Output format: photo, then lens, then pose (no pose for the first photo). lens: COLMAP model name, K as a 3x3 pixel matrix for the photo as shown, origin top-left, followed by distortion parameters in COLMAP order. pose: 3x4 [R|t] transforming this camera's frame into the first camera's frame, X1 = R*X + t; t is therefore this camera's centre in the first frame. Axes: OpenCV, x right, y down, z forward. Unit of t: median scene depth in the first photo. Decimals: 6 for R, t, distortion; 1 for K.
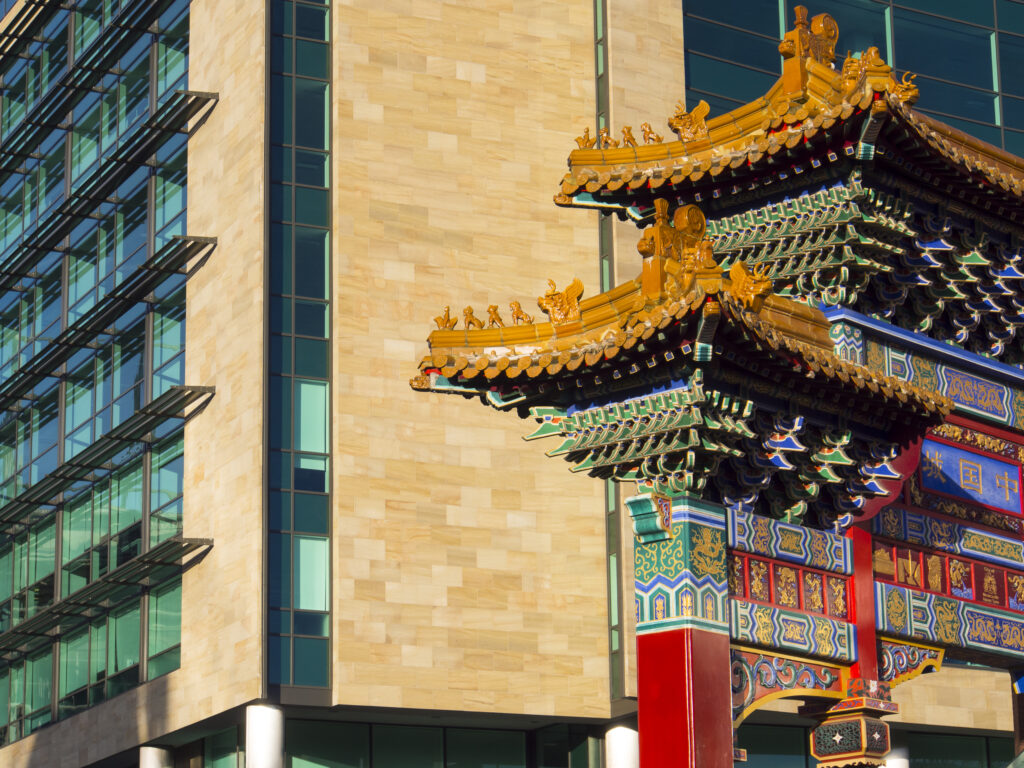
lens RADIAL K [[2852.3, 0, 512.0], [0, 2852.3, 384.0], [0, 0, 1]] dist [0.001646, -0.973493]
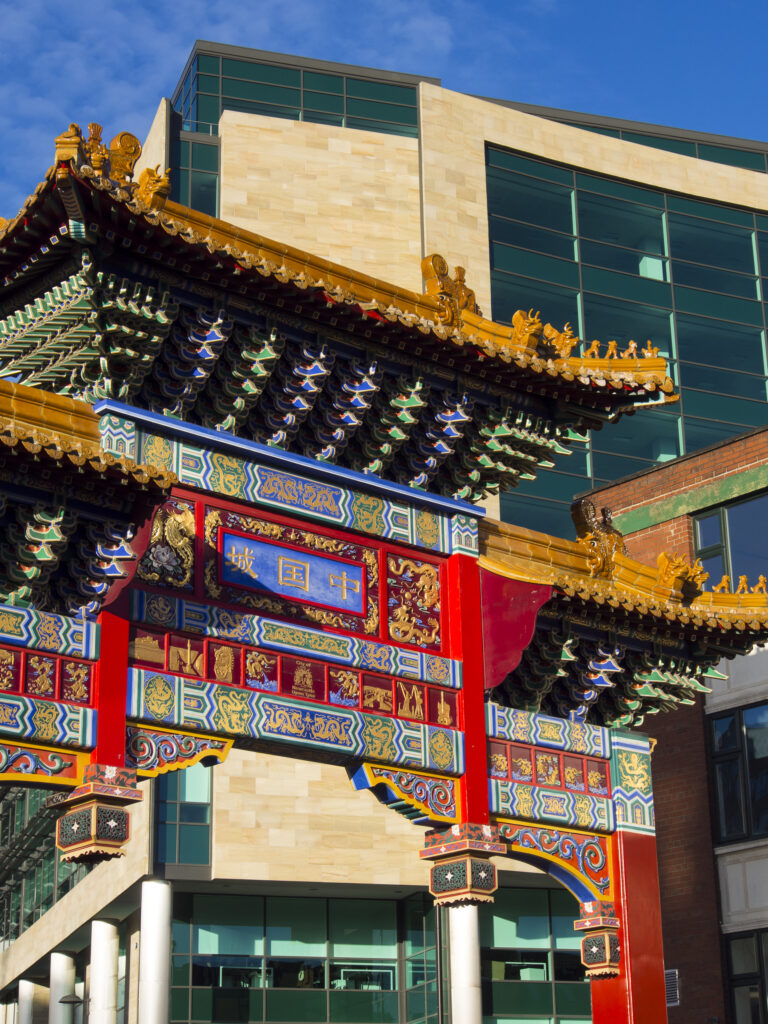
lens RADIAL K [[2006.8, 0, 384.0], [0, 2006.8, 512.0], [0, 0, 1]] dist [0.252589, -3.457943]
pose [[0.992270, -0.044800, -0.115728, 0.284624], [0.034739, 0.995556, -0.087528, 0.076286], [0.119135, 0.082831, 0.989417, 0.304322]]
